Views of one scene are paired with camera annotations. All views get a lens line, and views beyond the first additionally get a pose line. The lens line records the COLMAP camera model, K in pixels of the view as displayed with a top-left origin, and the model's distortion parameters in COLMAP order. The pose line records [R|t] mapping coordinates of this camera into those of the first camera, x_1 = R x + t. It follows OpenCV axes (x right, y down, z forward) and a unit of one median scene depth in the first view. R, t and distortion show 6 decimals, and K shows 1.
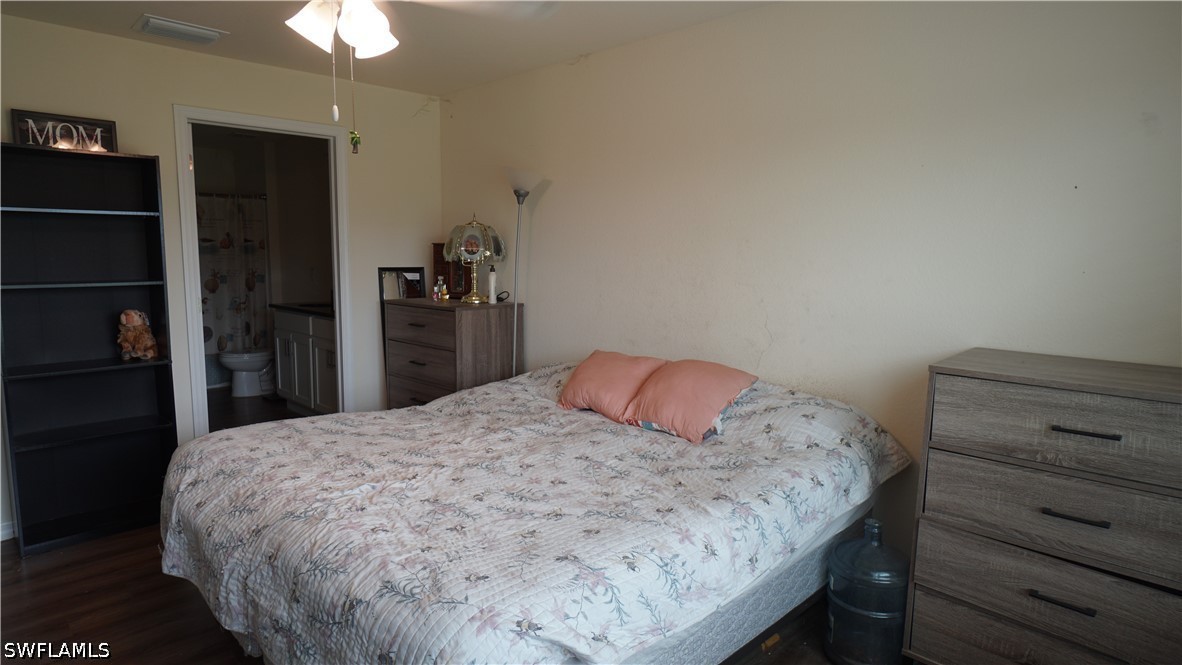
lens RADIAL K [[674.5, 0, 591.0], [0, 674.5, 332.5], [0, 0, 1]] dist [-0.031969, 0.026949]
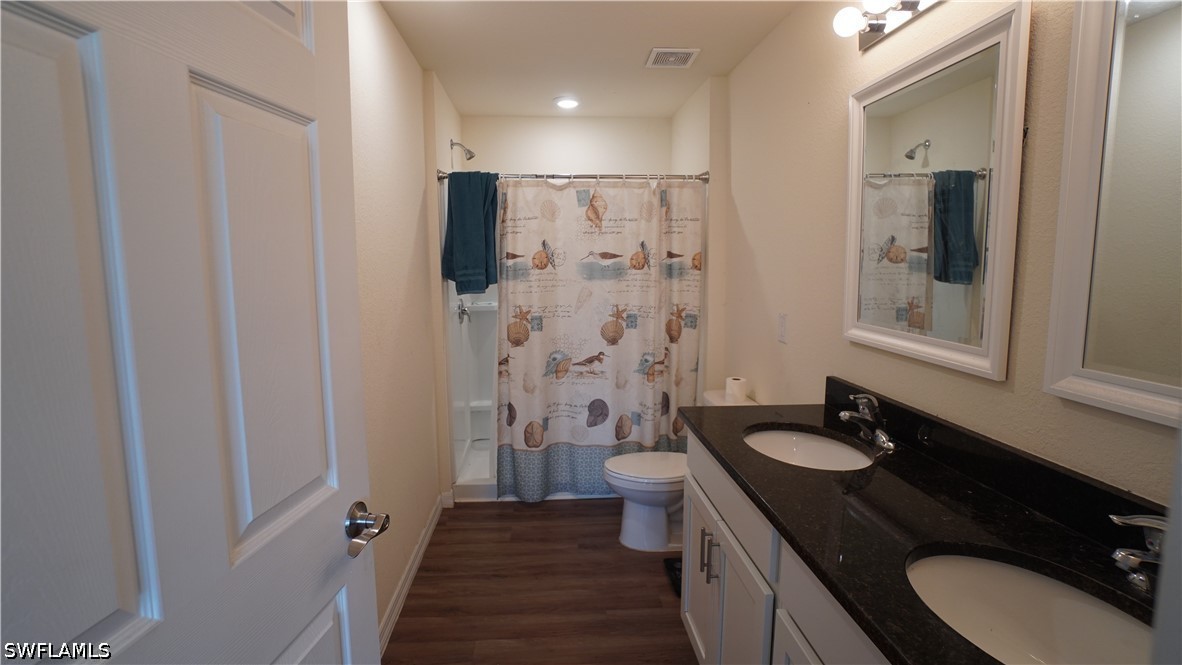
lens RADIAL K [[551.3, 0, 586.3], [0, 551.3, 328.4], [0, 0, 1]] dist [-0.048780, -0.000032]
pose [[0.753704, 0.063722, -0.654118, -0.714514], [-0.068982, 0.997461, 0.017685, -0.216637], [0.653584, 0.031794, 0.756186, 1.660408]]
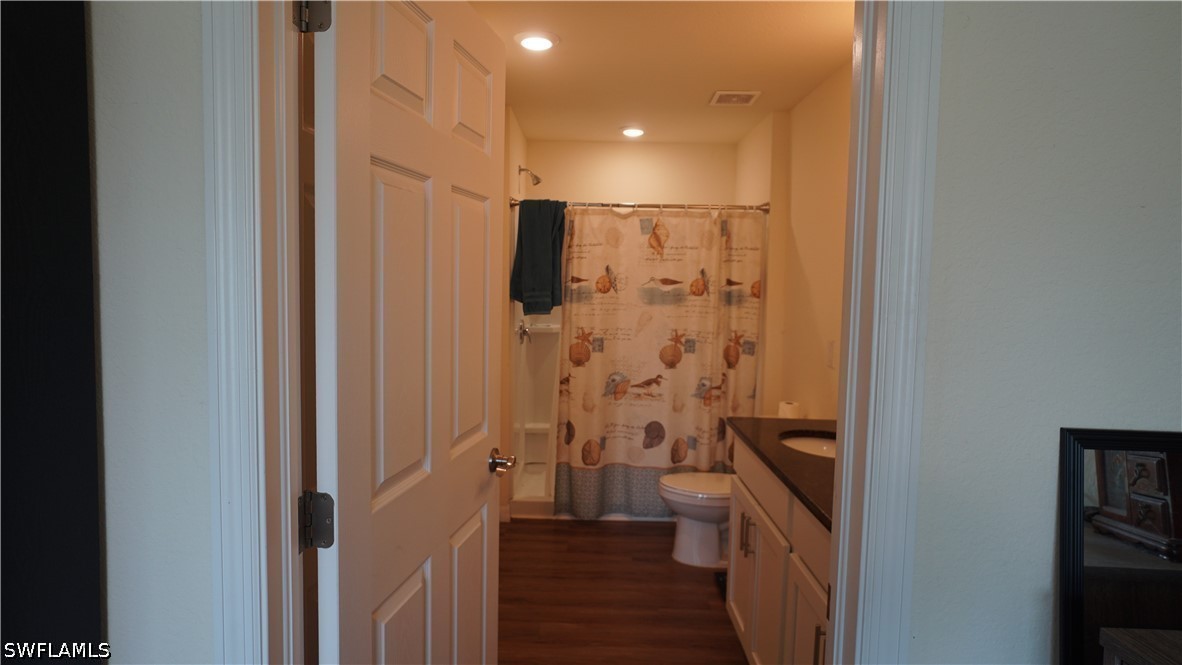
lens RADIAL K [[674.5, 0, 591.0], [0, 674.5, 332.5], [0, 0, 1]] dist [-0.031969, 0.026949]
pose [[0.704052, 0.054618, -0.708045, -0.499956], [-0.100788, 0.994630, -0.023495, -0.187632], [0.702960, 0.087905, 0.705776, 1.389142]]
